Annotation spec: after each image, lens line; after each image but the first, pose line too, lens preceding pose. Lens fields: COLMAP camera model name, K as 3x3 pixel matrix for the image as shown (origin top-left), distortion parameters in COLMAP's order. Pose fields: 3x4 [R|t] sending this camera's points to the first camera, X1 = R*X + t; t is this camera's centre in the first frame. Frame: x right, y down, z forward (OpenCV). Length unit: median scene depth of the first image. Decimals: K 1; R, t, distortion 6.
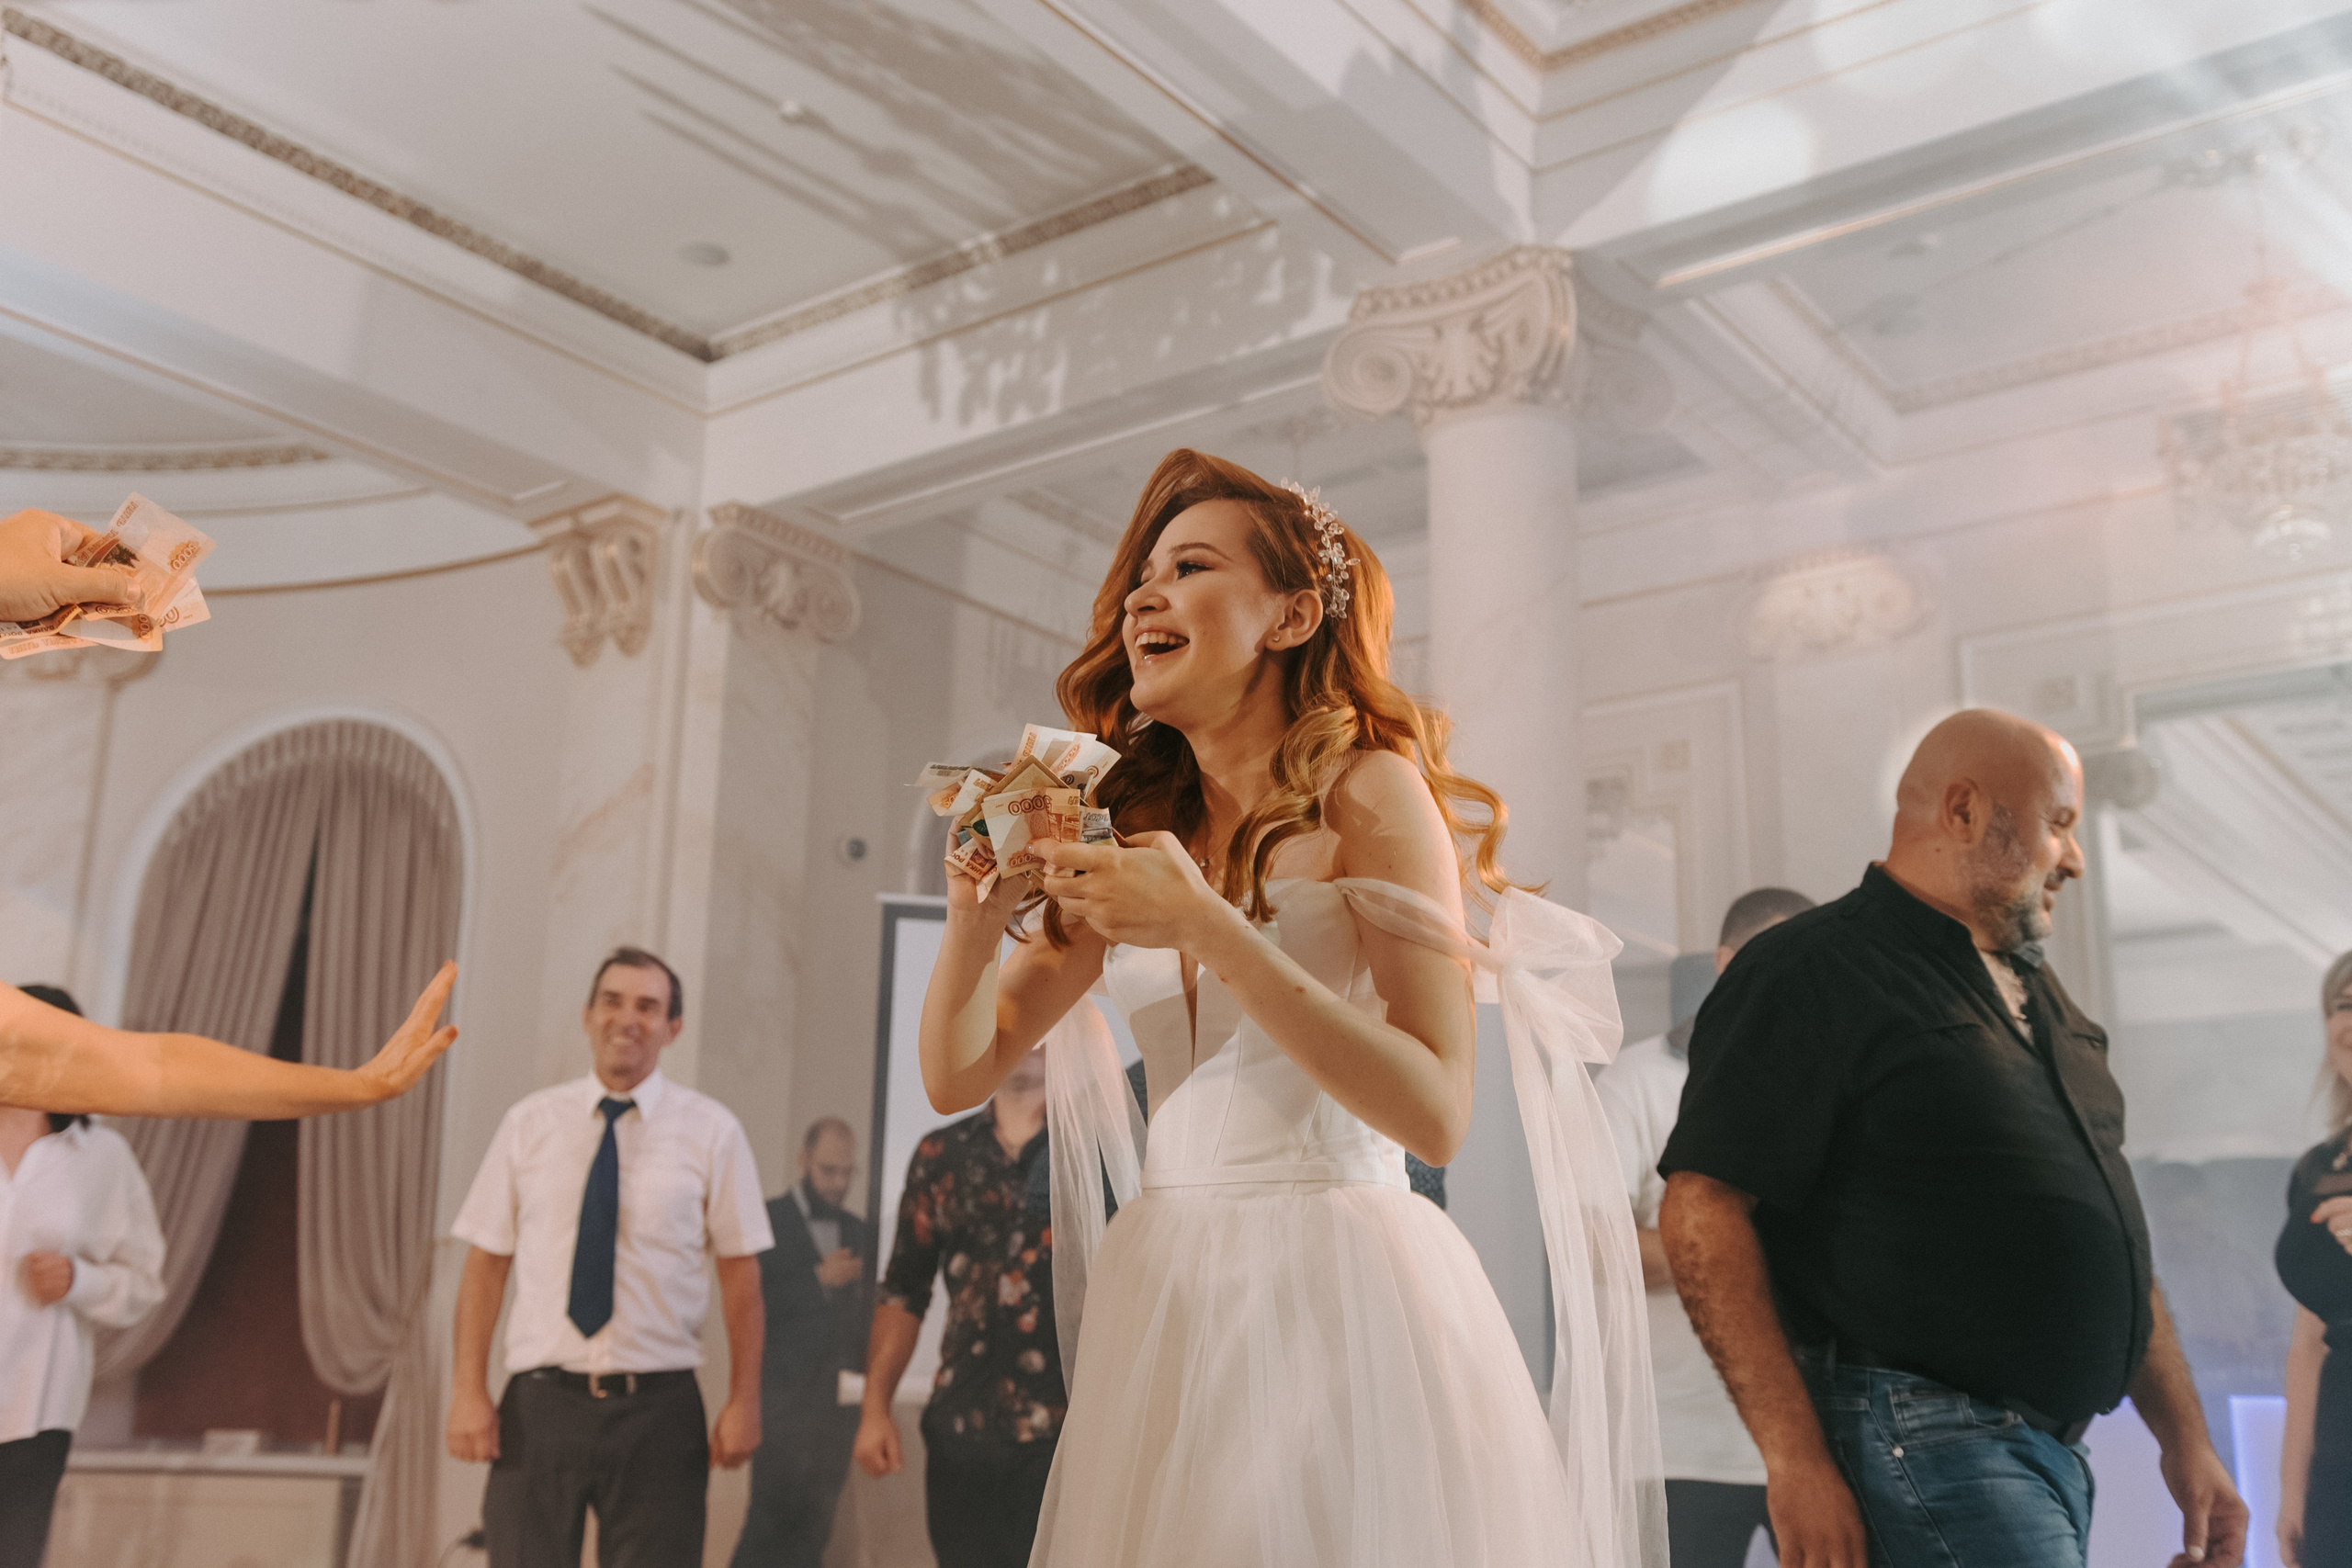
lens RADIAL K [[2336.0, 0, 1176.0], [0, 2336.0, 784.0], [0, 0, 1]] dist [-0.007769, 0.025518]
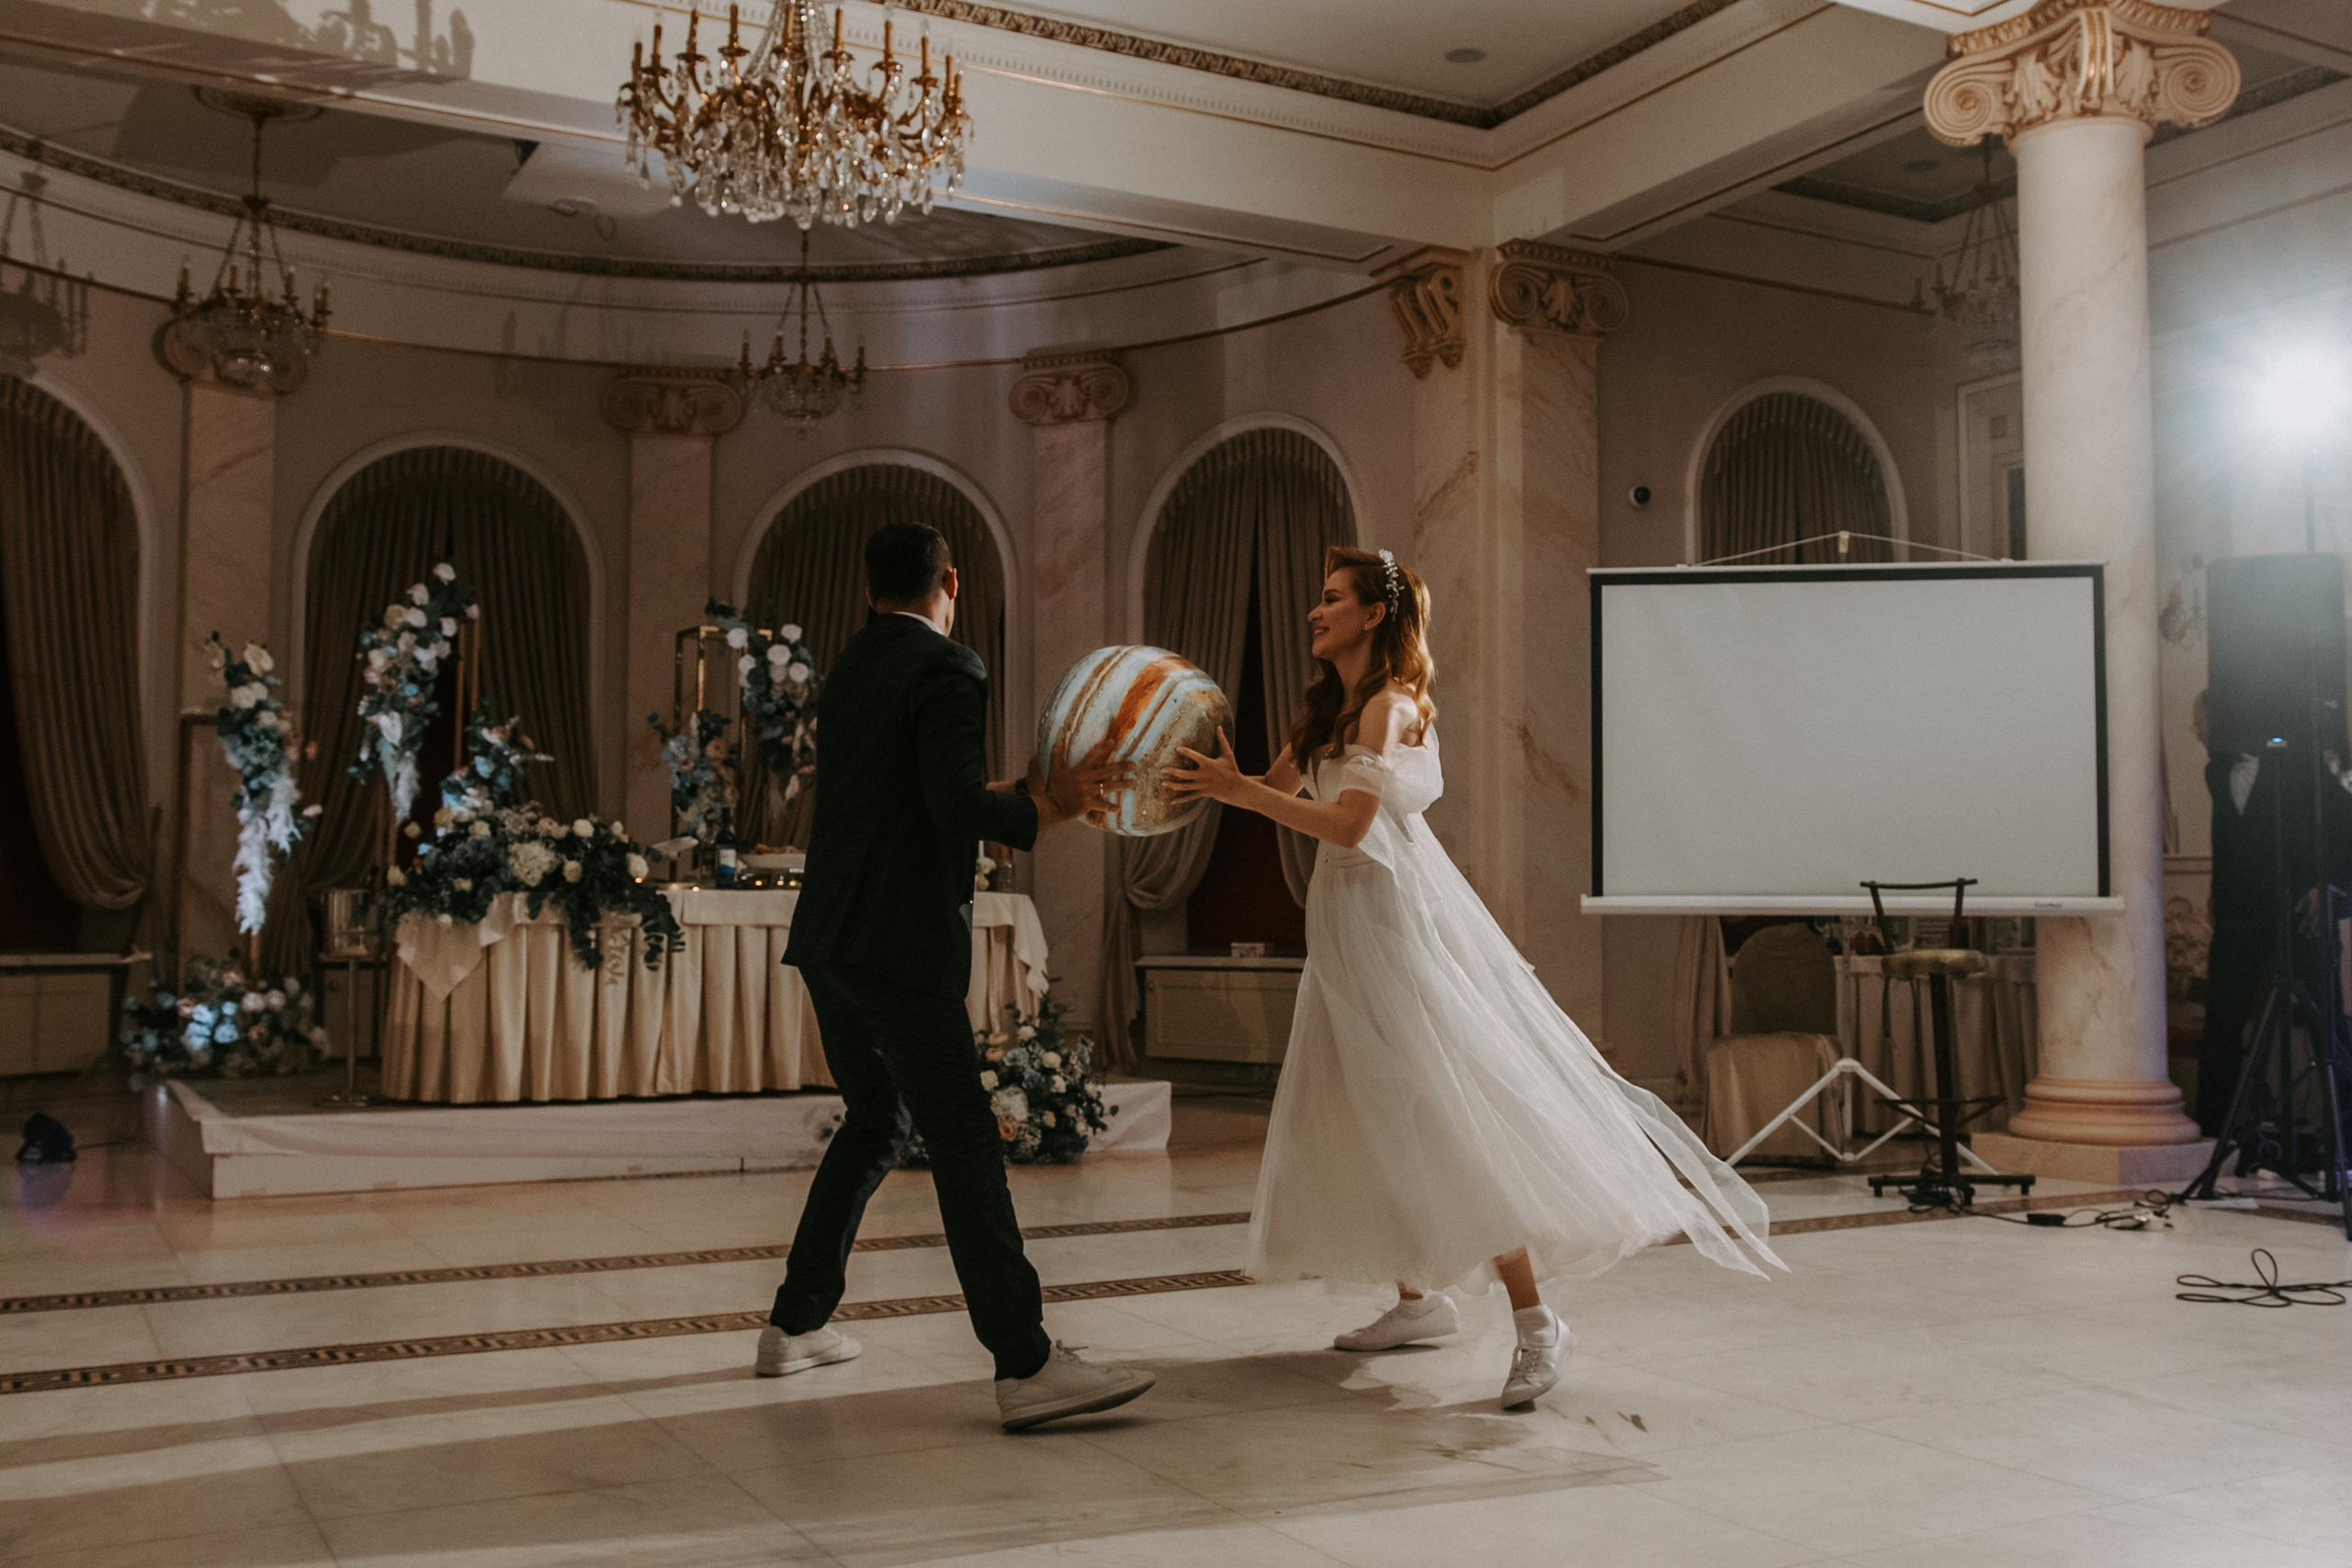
lens RADIAL K [[2253.6, 0, 1238.3], [0, 2253.6, 768.4], [0, 0, 1]] dist [-0.061964, 0.095957]
pose [[0.915574, -0.046984, -0.399395, 0.160517], [0.123858, 0.977820, 0.168902, -0.066860], [0.382600, -0.204111, 0.901086, -0.248232]]
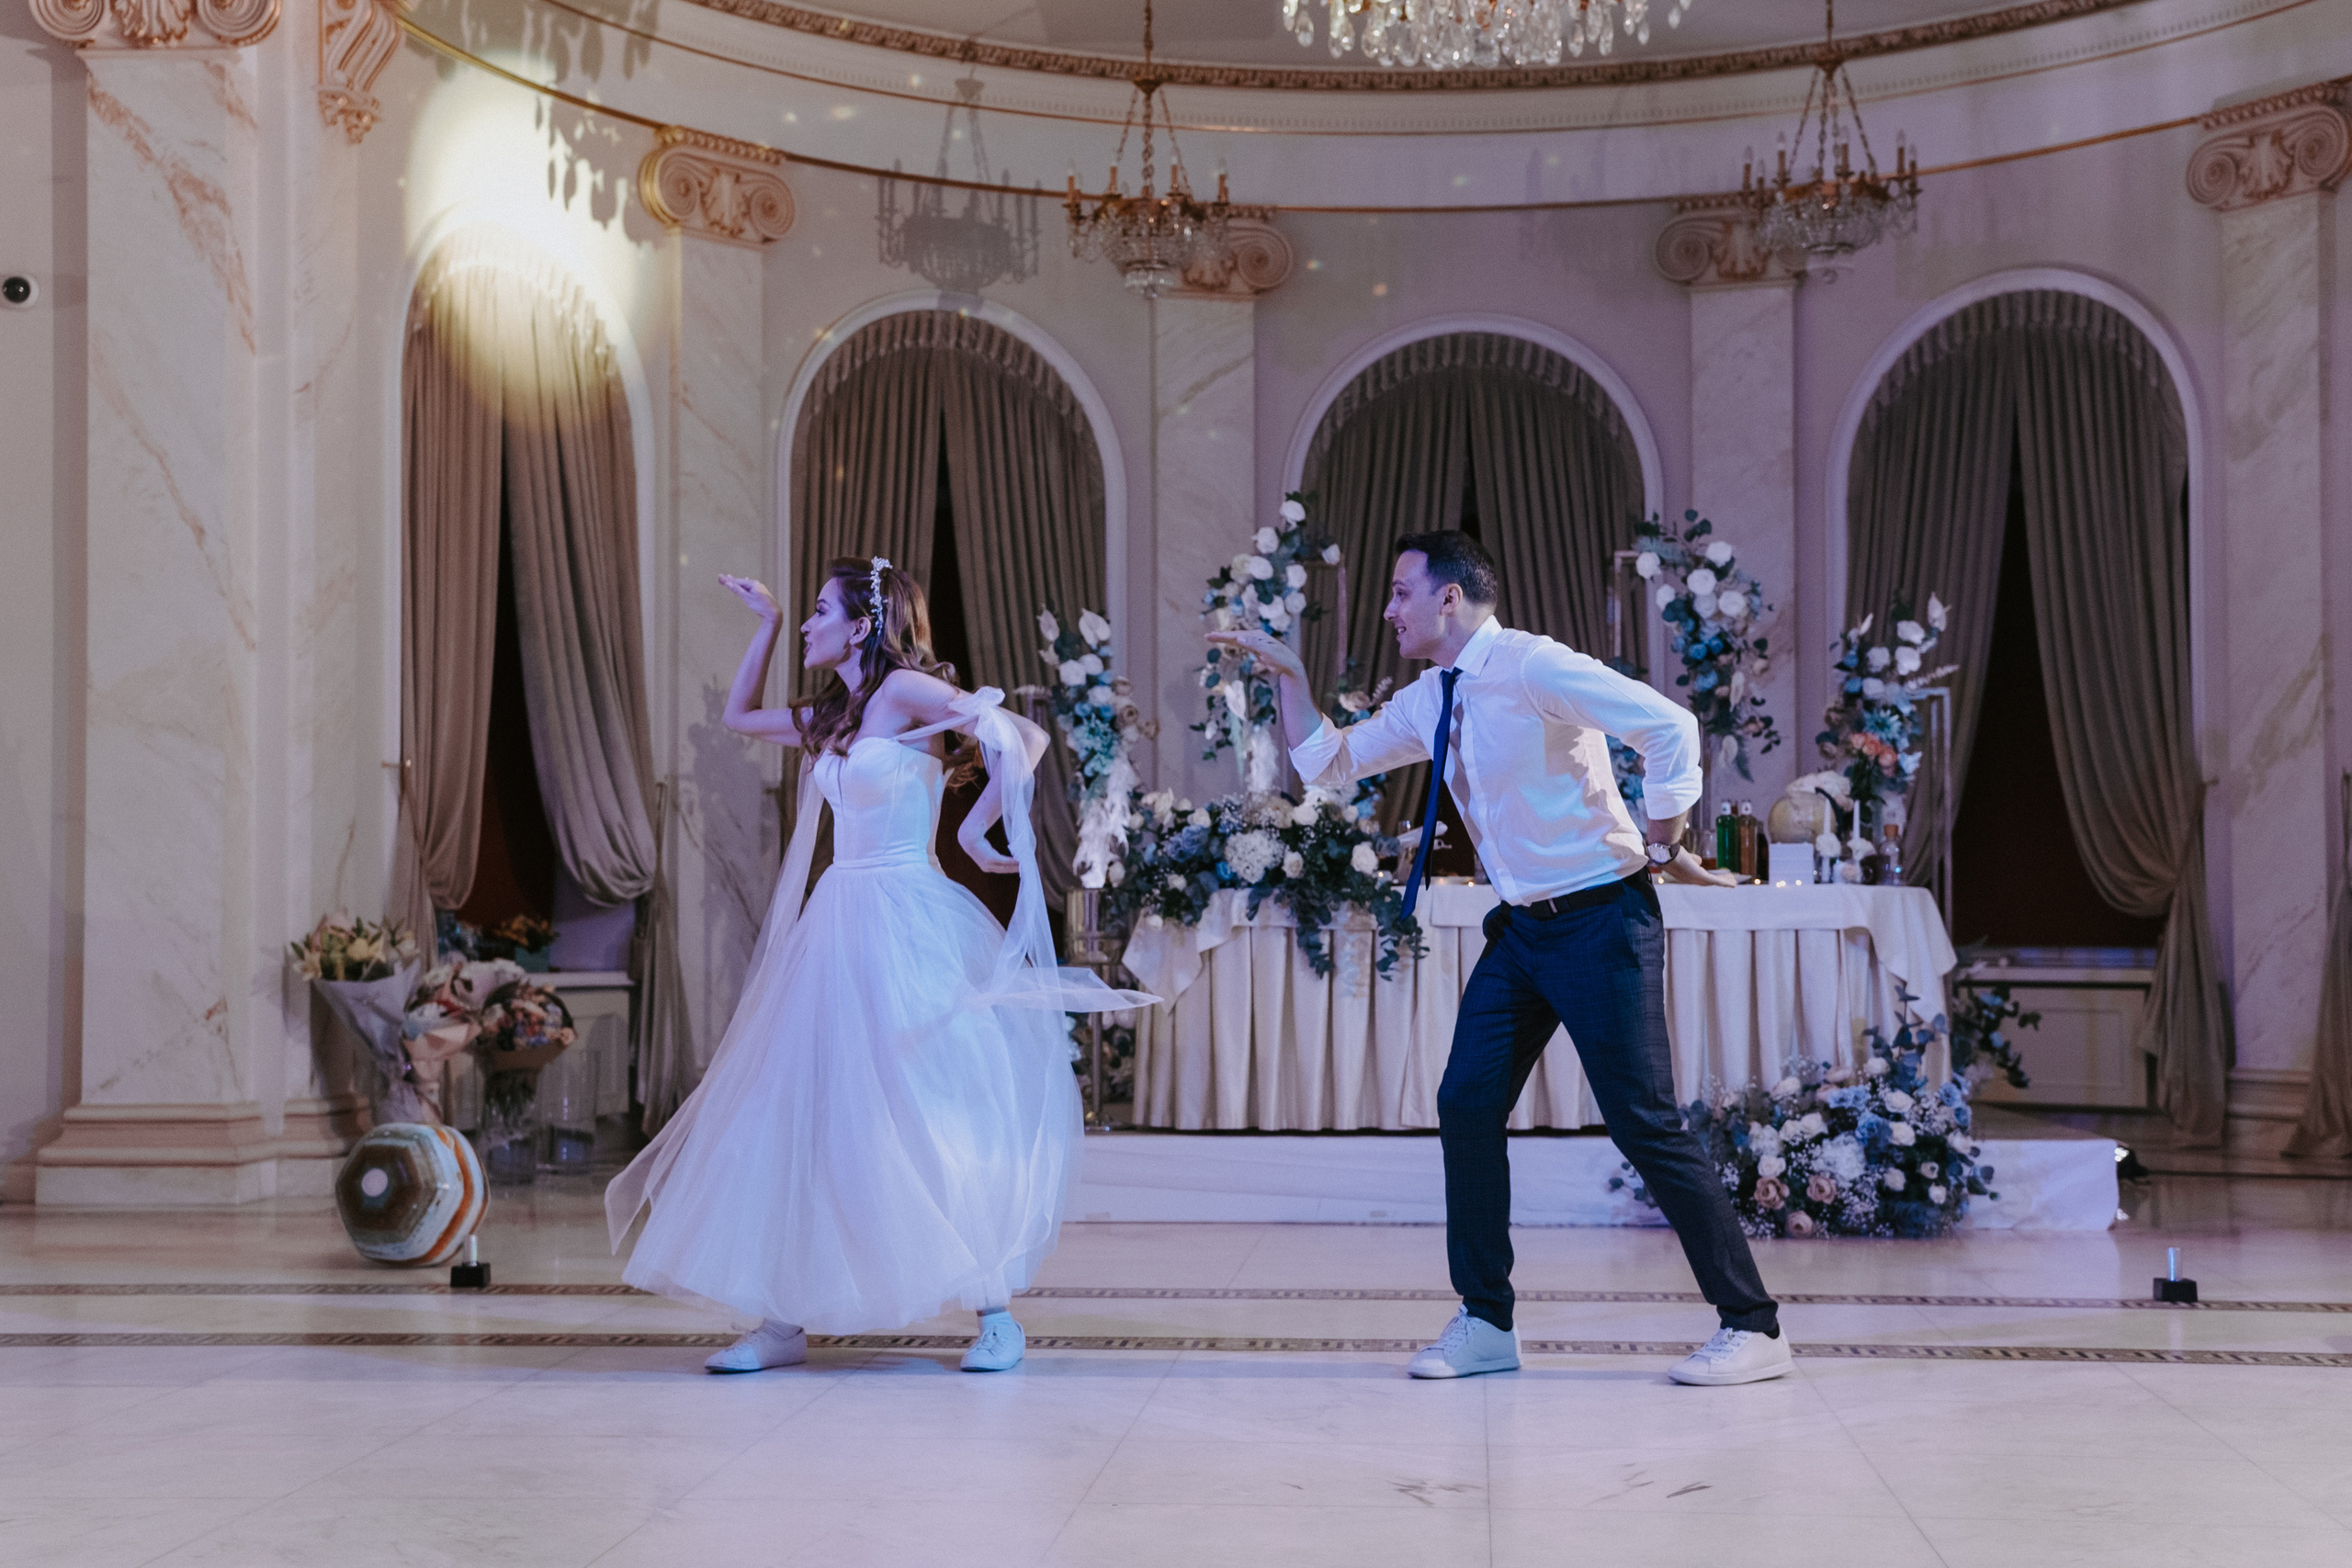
lens RADIAL K [[3383.5, 0, 1176.0], [0, 3383.5, 784.0], [0, 0, 1]] dist [0.087337, 0.189953]
pose [[0.529859, -0.057827, -0.846112, 0.540048], [0.235870, 0.968359, 0.081526, -0.038752], [0.814625, -0.242769, 0.526734, -0.188885]]
